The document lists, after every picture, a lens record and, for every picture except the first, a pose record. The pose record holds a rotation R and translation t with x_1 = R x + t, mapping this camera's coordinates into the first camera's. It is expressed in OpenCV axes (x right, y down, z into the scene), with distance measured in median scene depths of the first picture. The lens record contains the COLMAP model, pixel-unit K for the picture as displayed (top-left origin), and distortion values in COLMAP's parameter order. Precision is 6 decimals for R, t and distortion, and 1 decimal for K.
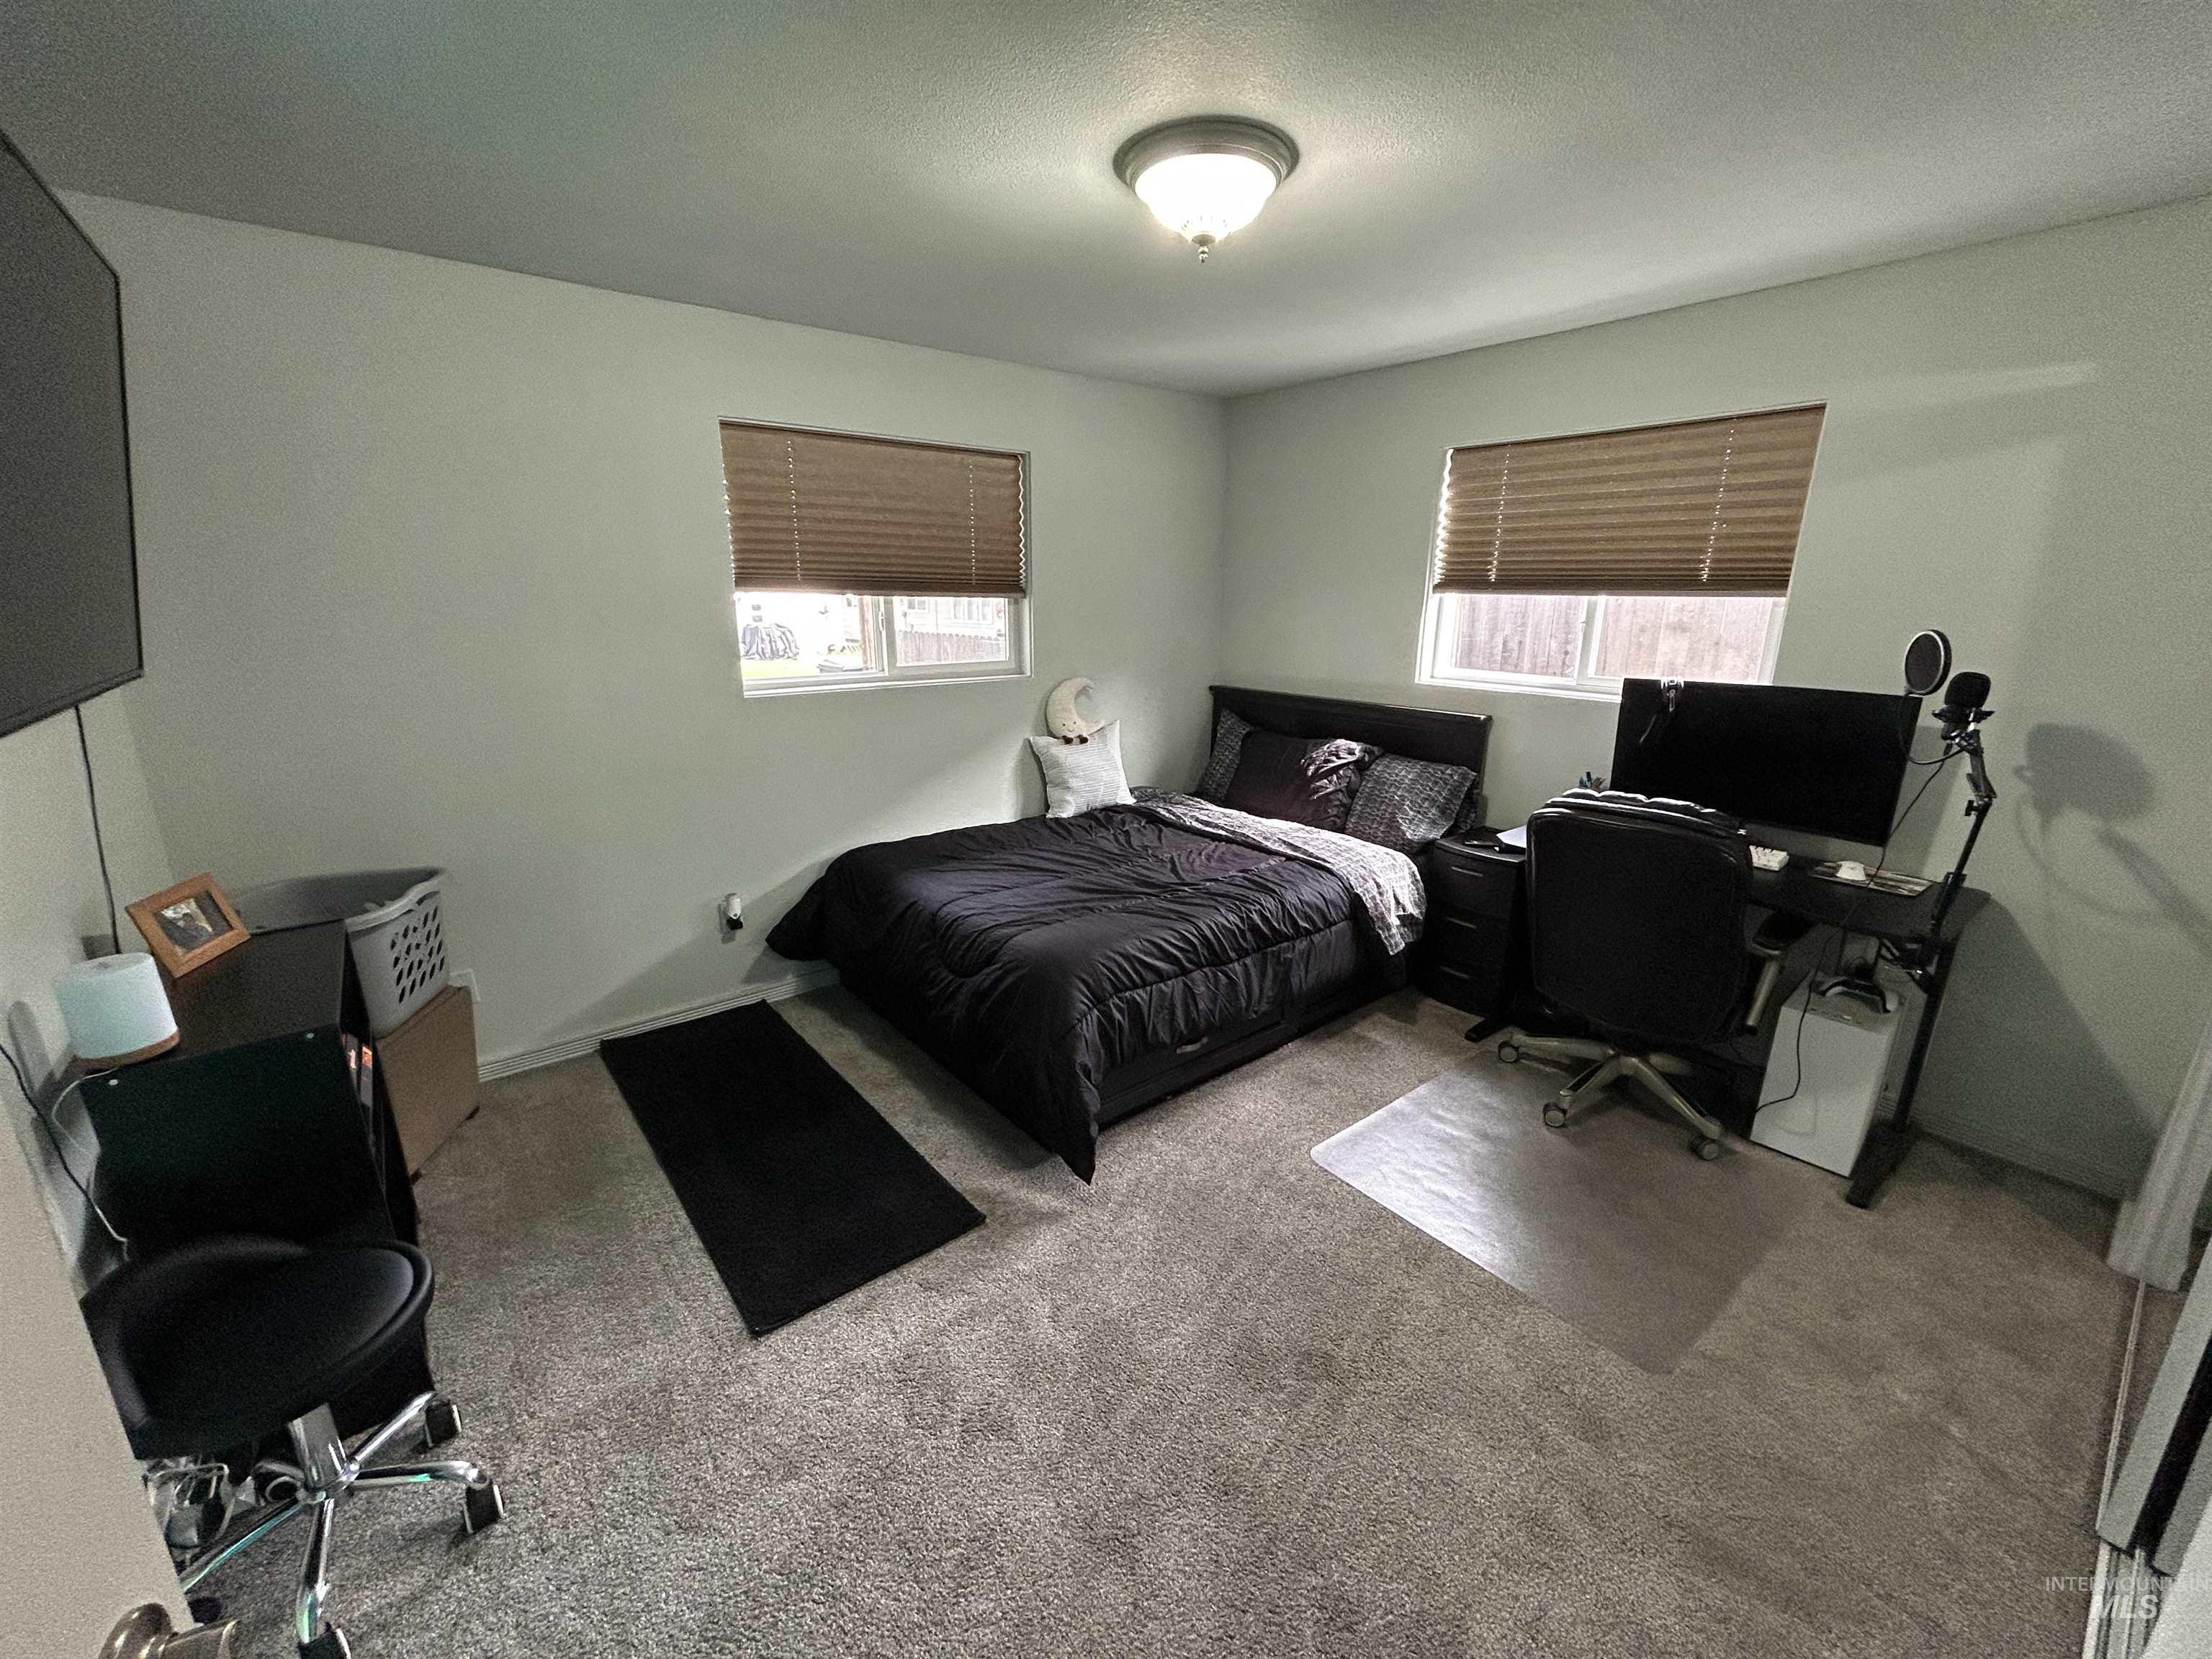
lens RADIAL K [[889.3, 0, 1100.4], [0, 889.3, 829.3], [0, 0, 1]] dist [-0.001424, -0.000621]
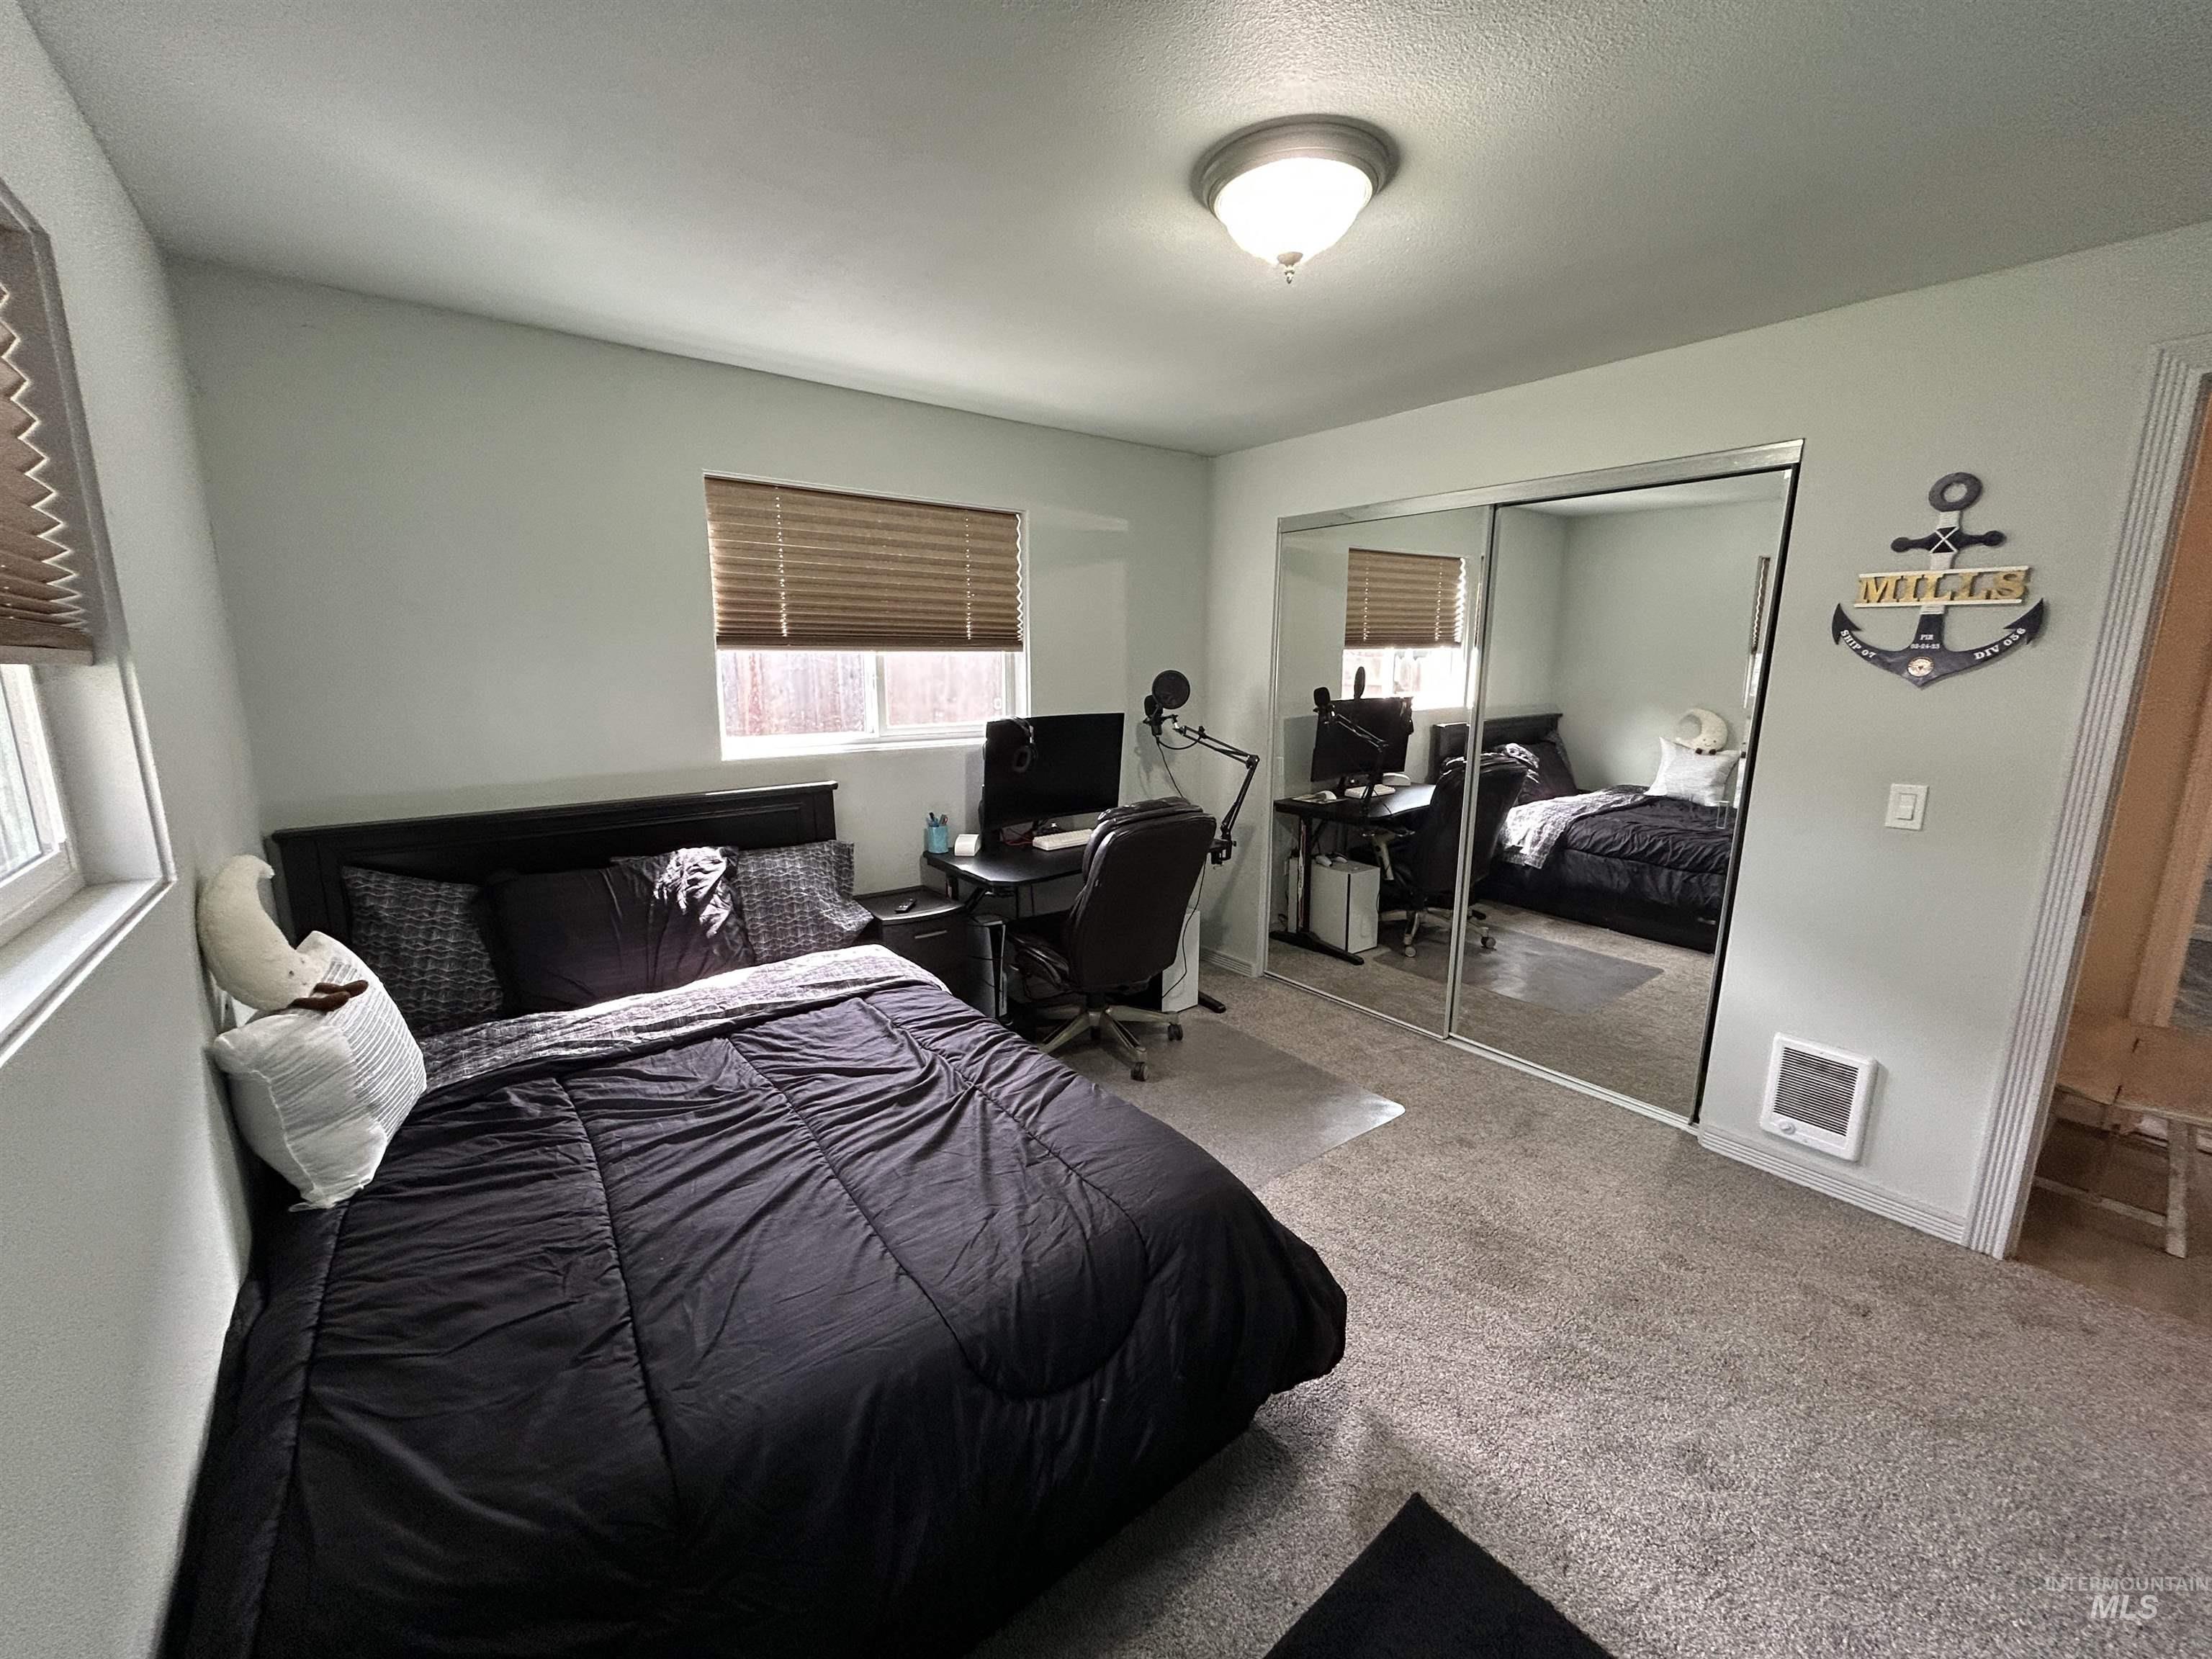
lens RADIAL K [[889.3, 0, 1100.4], [0, 889.3, 829.3], [0, 0, 1]] dist [-0.001424, -0.000621]
pose [[0.008022, -0.199061, 0.979954, -0.483582], [0.259346, 0.946867, 0.190217, -0.186609], [-0.965751, 0.252621, 0.059221, 0.703864]]
